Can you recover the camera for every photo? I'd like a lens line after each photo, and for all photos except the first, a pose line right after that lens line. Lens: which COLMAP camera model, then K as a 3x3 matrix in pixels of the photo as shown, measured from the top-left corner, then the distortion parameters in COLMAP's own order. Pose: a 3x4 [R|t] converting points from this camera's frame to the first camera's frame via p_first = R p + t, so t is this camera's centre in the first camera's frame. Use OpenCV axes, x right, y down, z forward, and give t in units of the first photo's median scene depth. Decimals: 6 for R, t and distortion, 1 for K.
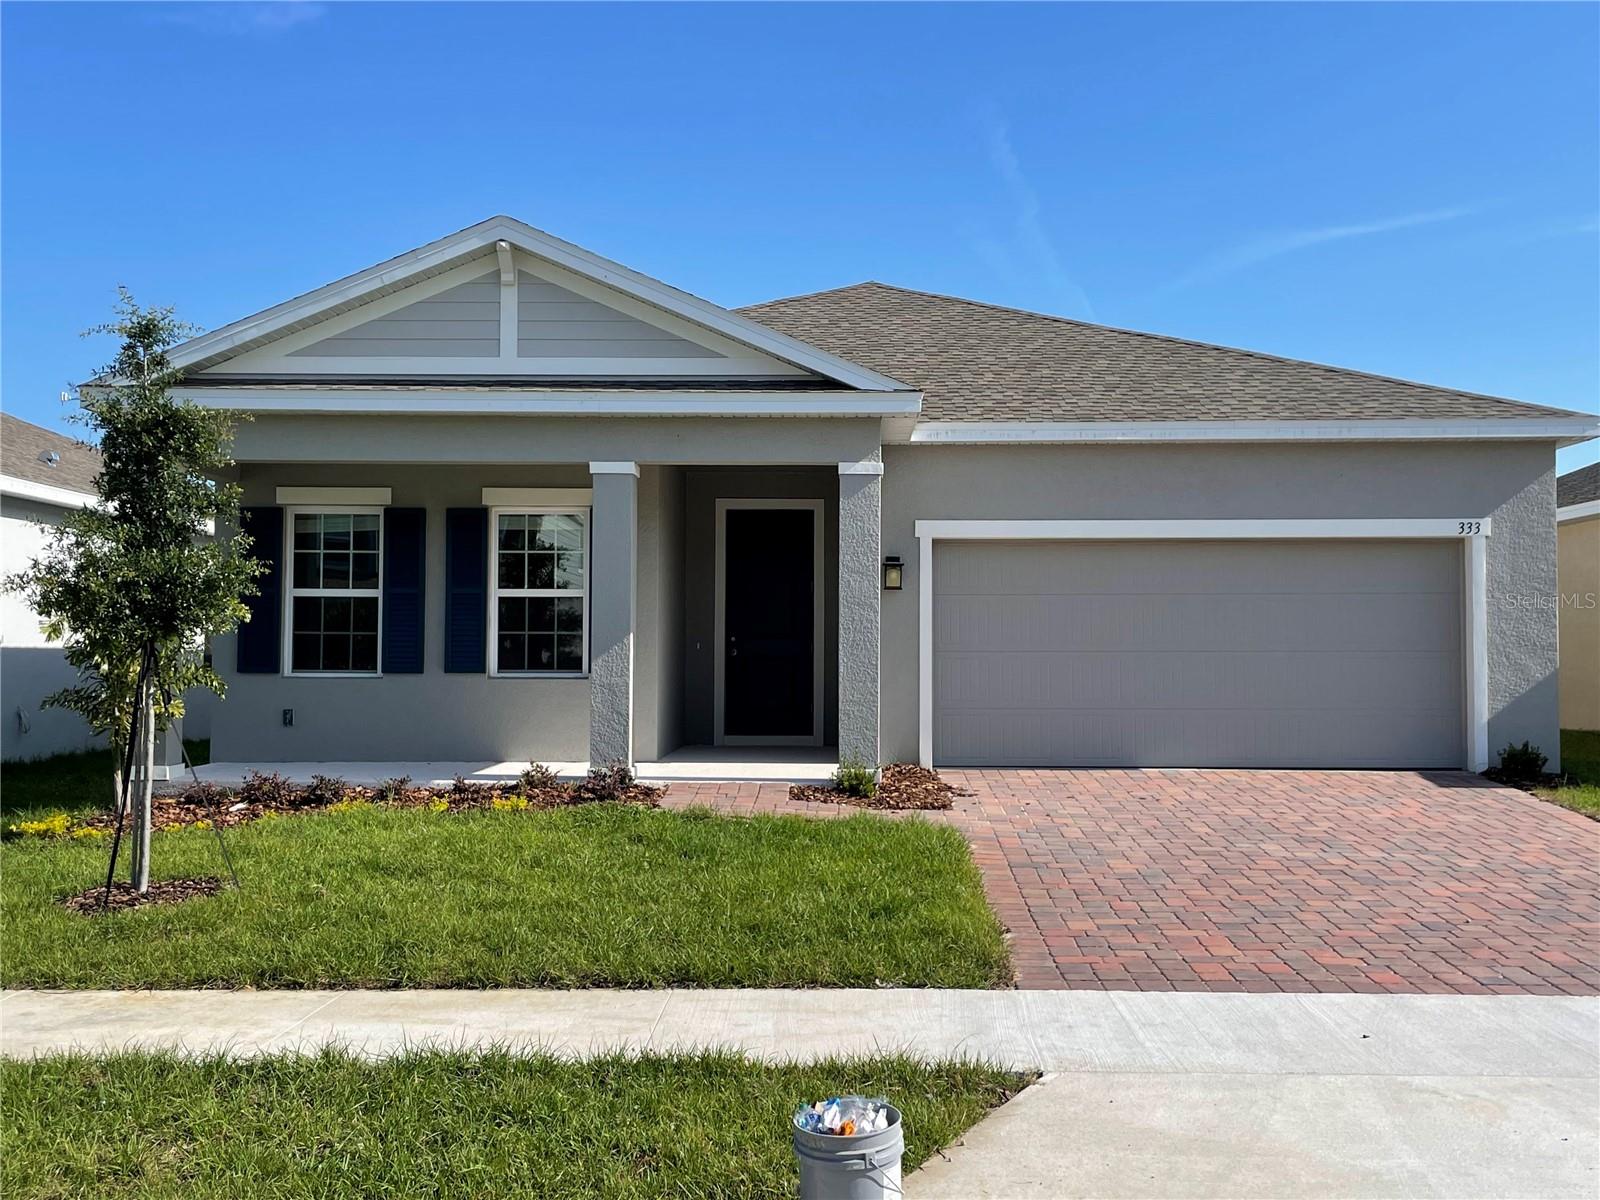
lens RADIAL K [[1732.6, 0, 811.4], [0, 1732.6, 592.5], [0, 0, 1]] dist [0.123481, -0.216604]
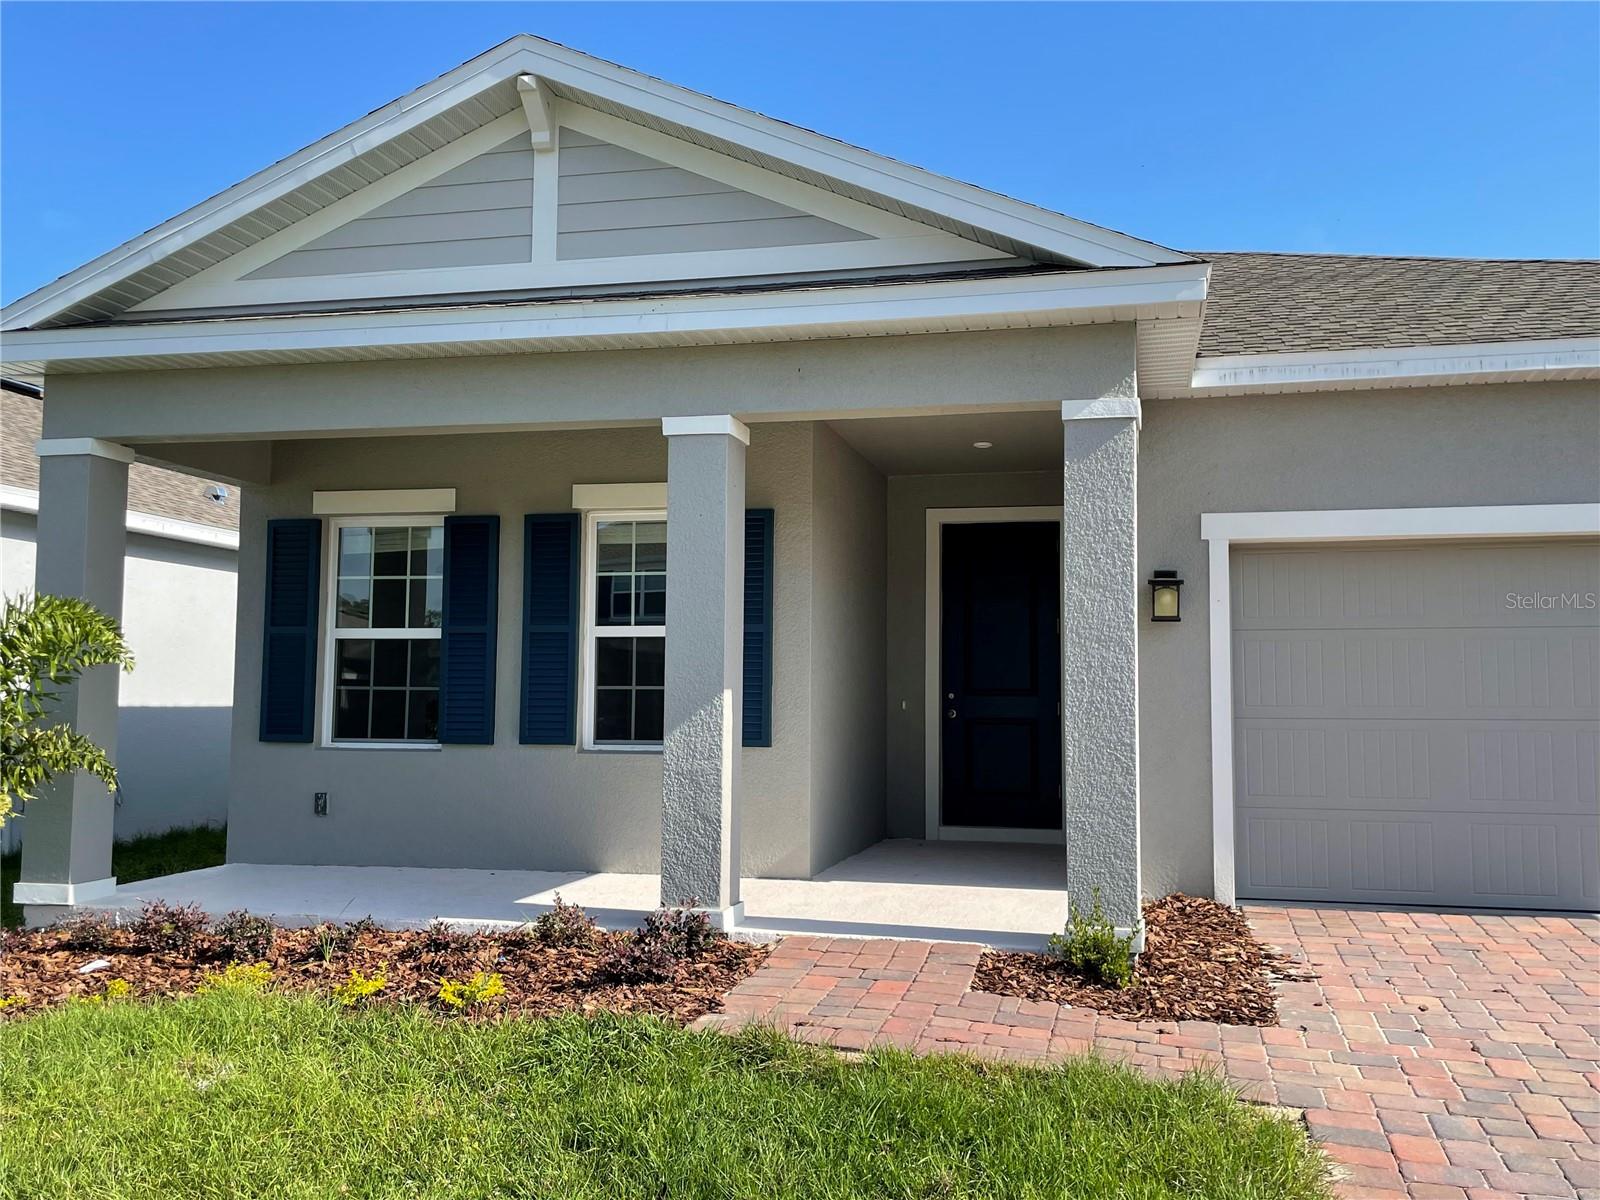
lens RADIAL K [[1444.3, 0, 812.5], [0, 1444.3, 602.4], [0, 0, 1]] dist [0.093320, -0.135091]
pose [[0.978263, -0.011682, -0.207041, 0.035848], [0.004536, 0.999379, -0.034955, 0.011240], [0.207320, 0.033256, 0.977708, 0.527205]]
